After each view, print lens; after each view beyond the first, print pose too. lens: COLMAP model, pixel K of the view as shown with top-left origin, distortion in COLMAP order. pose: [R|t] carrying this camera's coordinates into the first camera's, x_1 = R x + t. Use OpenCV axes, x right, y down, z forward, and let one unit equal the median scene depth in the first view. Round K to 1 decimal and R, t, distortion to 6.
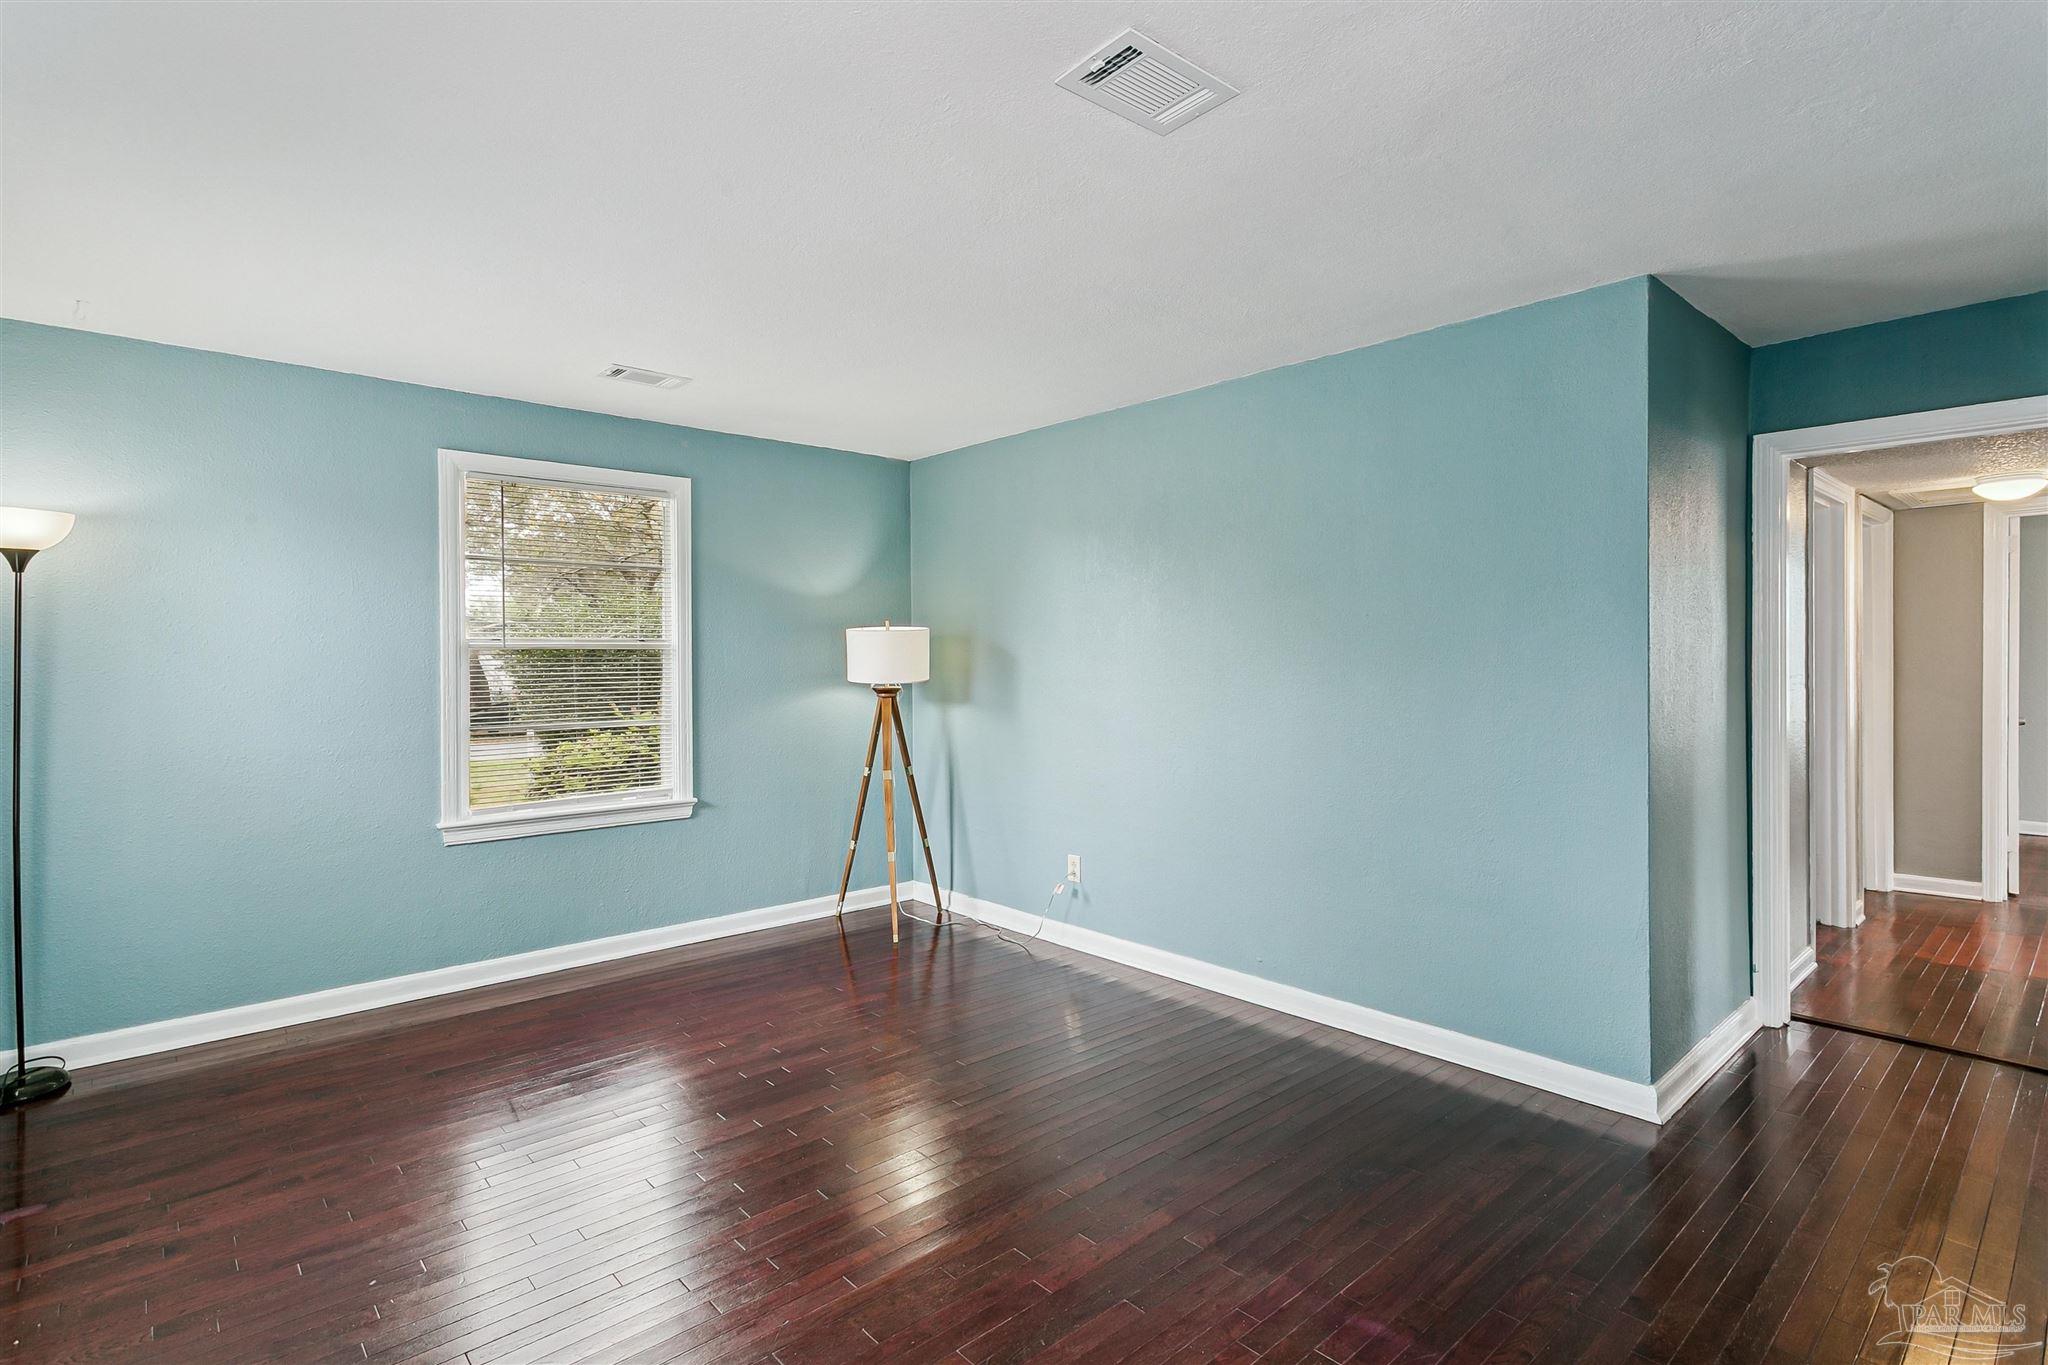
lens RADIAL K [[974.1, 0, 1014.3], [0, 974.1, 666.5], [0, 0, 1]] dist [0.002941, 0.000285]
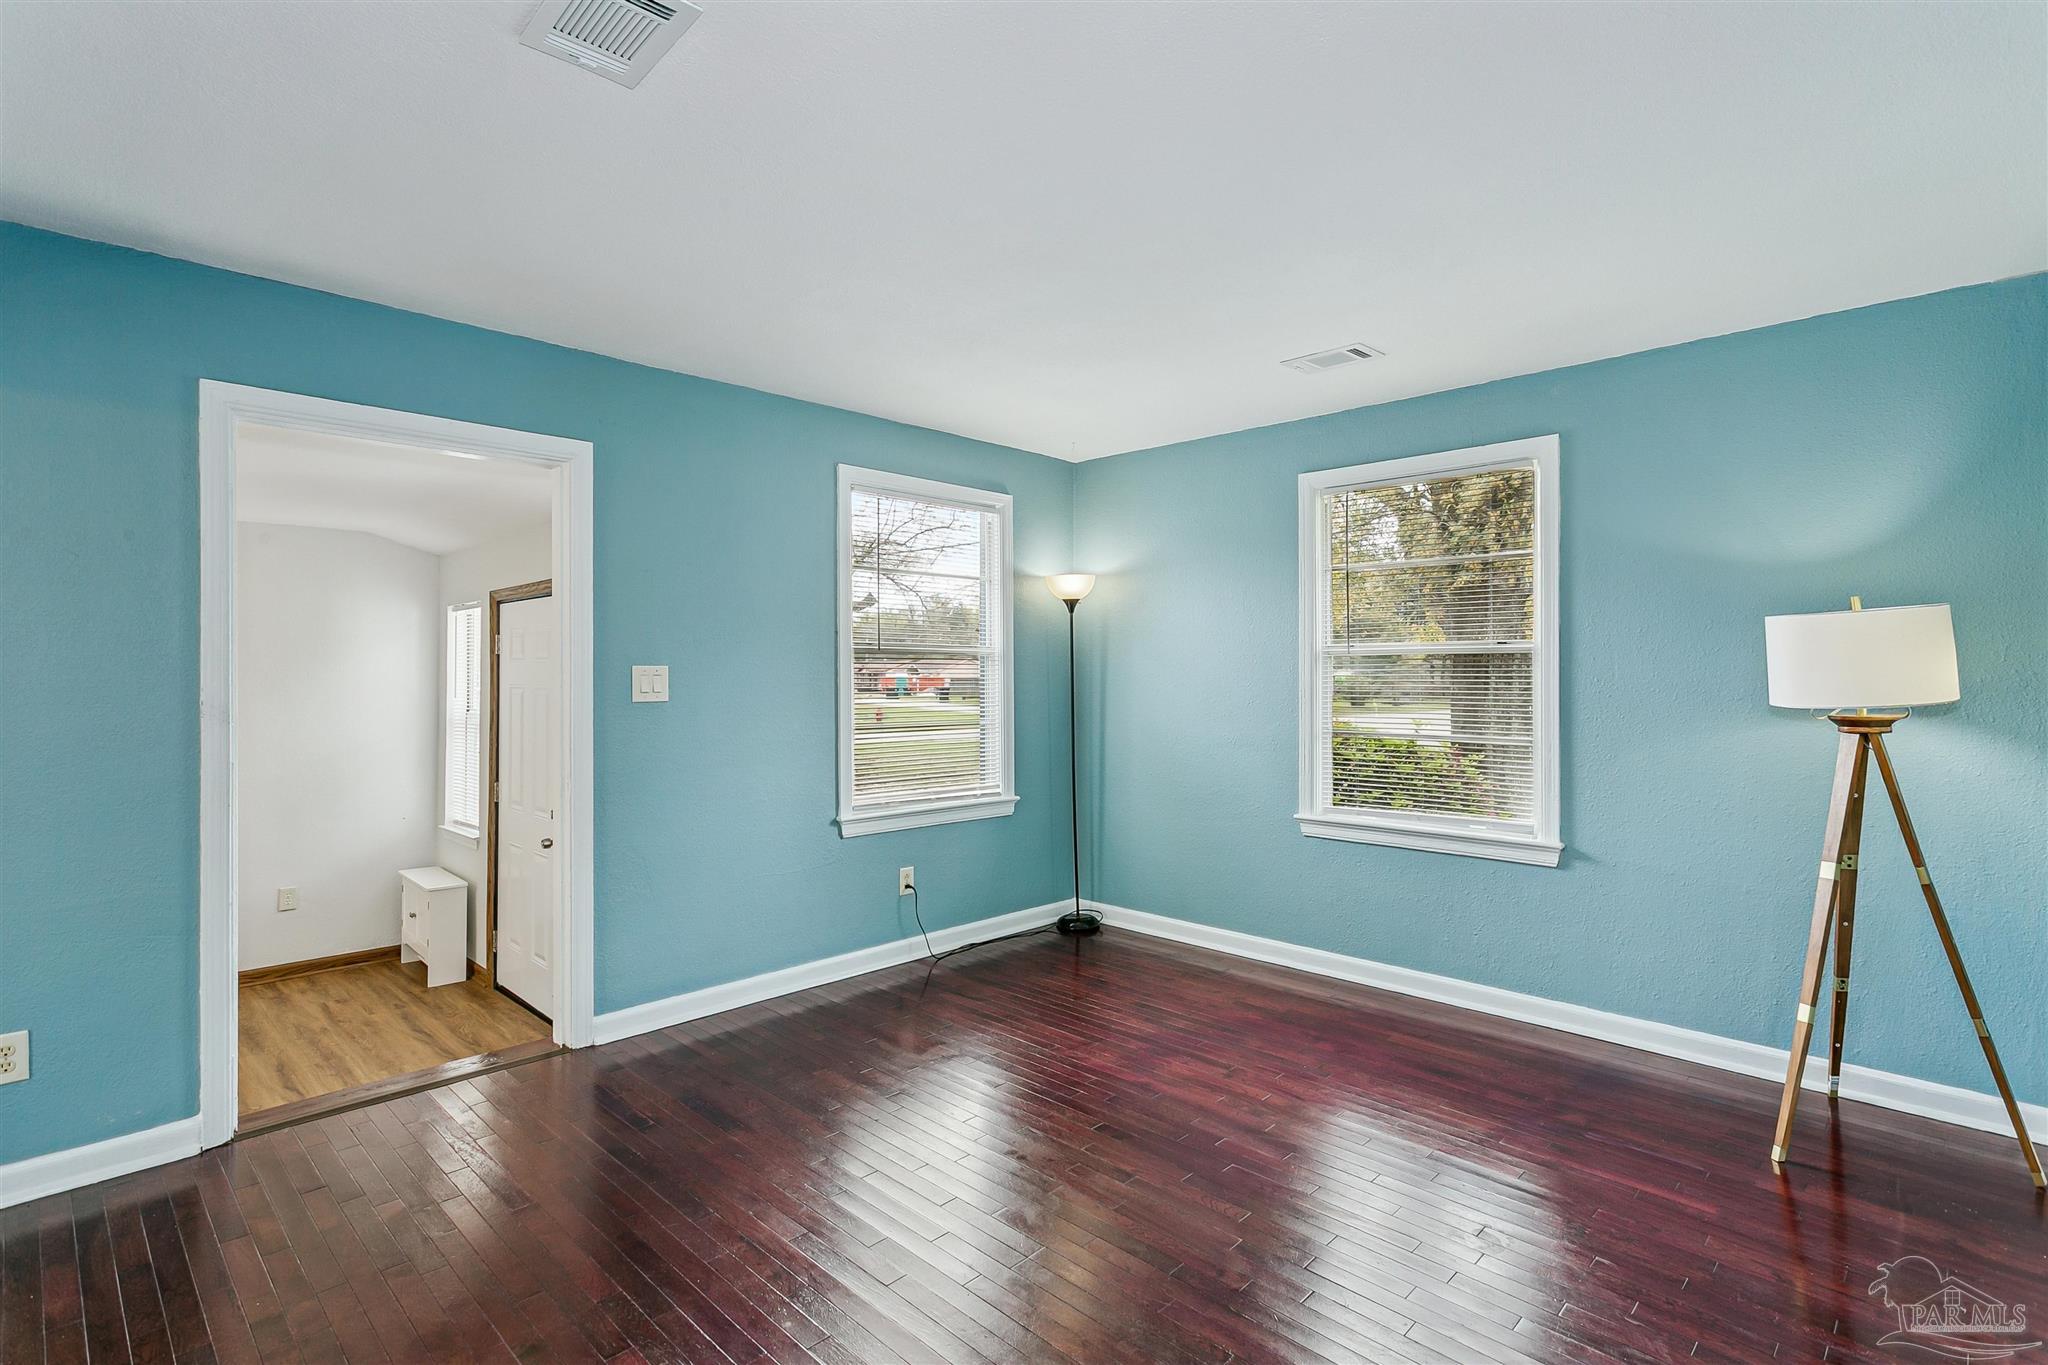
lens RADIAL K [[974.1, 0, 1021.1], [0, 974.1, 670.7], [0, 0, 1]] dist [0.002941, 0.000285]
pose [[0.079019, 0.006503, -0.996852, 0.411806], [-0.006964, 0.999958, 0.005971, -0.004622], [0.996849, 0.006470, 0.079061, 0.509008]]
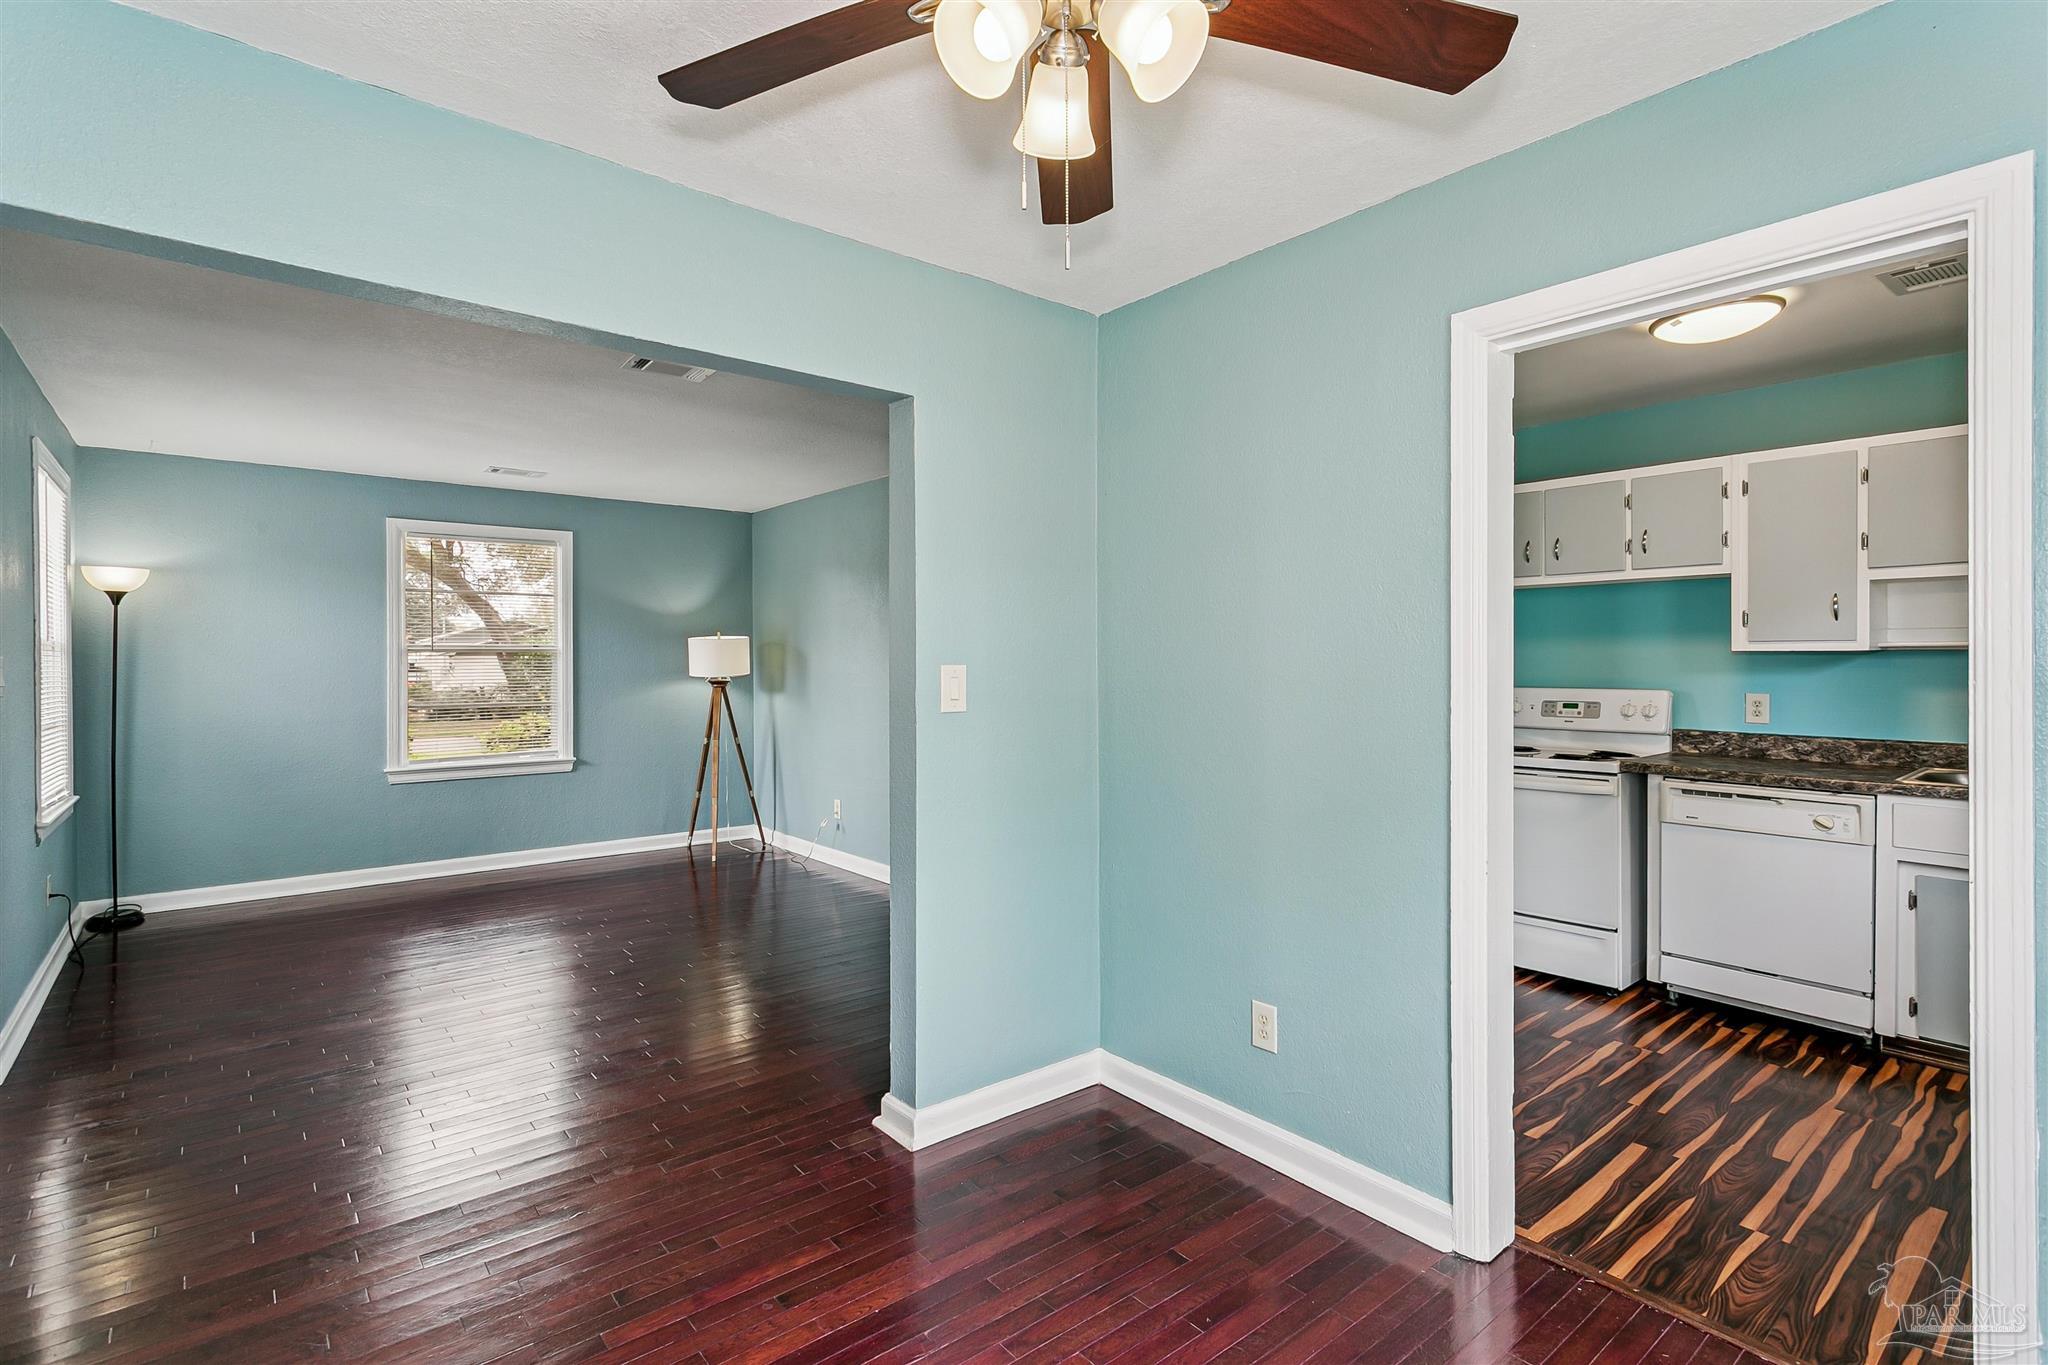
lens RADIAL K [[974.1, 0, 1028.7], [0, 974.1, 663.6], [0, 0, 1]] dist [0.002941, 0.000285]
pose [[0.999267, 0.003576, -0.038108, 0.382028], [-0.003743, 0.999984, -0.004309, 0.002497], [0.038092, 0.004449, 0.999264, -0.385131]]
